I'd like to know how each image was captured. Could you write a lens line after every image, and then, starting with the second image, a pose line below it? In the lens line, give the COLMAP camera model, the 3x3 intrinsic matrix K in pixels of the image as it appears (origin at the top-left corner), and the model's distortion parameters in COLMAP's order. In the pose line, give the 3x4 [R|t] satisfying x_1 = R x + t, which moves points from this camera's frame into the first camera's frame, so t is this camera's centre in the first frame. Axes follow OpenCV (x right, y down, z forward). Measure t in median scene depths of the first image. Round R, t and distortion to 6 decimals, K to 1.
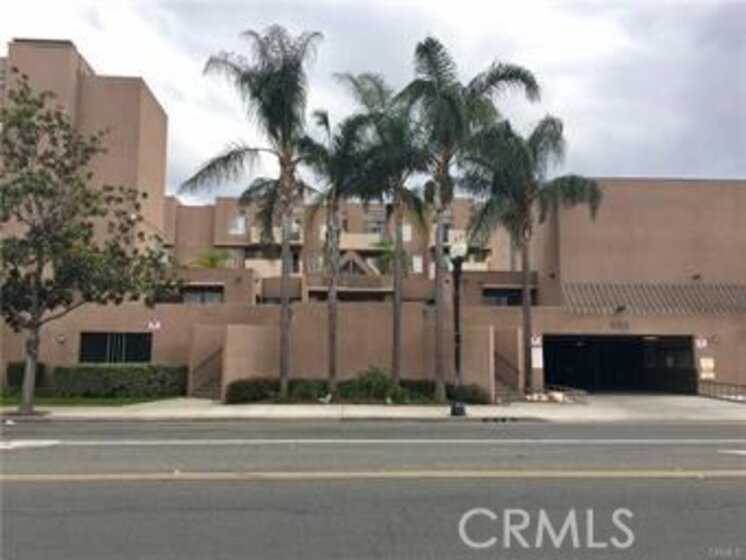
lens RADIAL K [[639.1, 0, 370.0], [0, 639.1, 283.3], [0, 0, 1]] dist [0.071738, -0.005461]
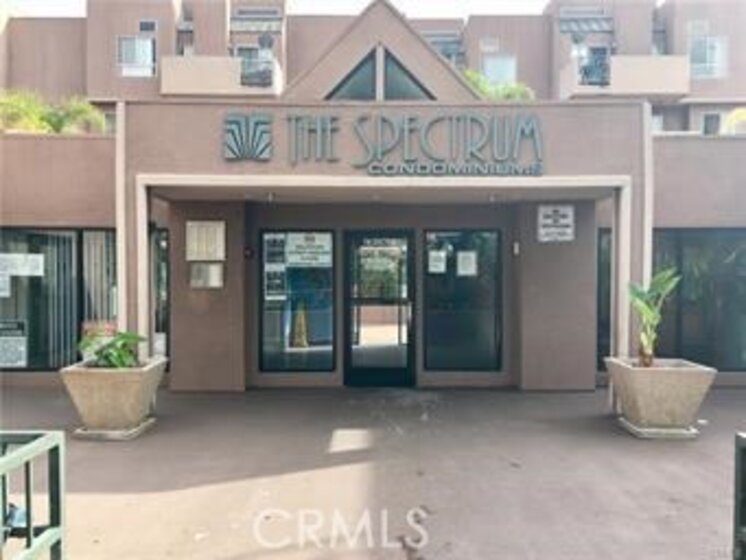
lens RADIAL K [[639.1, 0, 370.0], [0, 639.1, 283.3], [0, 0, 1]] dist [0.071738, -0.005461]
pose [[0.998042, -0.001780, -0.062528, -0.027140], [0.010200, 0.990849, 0.134591, 0.016869], [0.061716, -0.134965, 0.988926, 1.032297]]
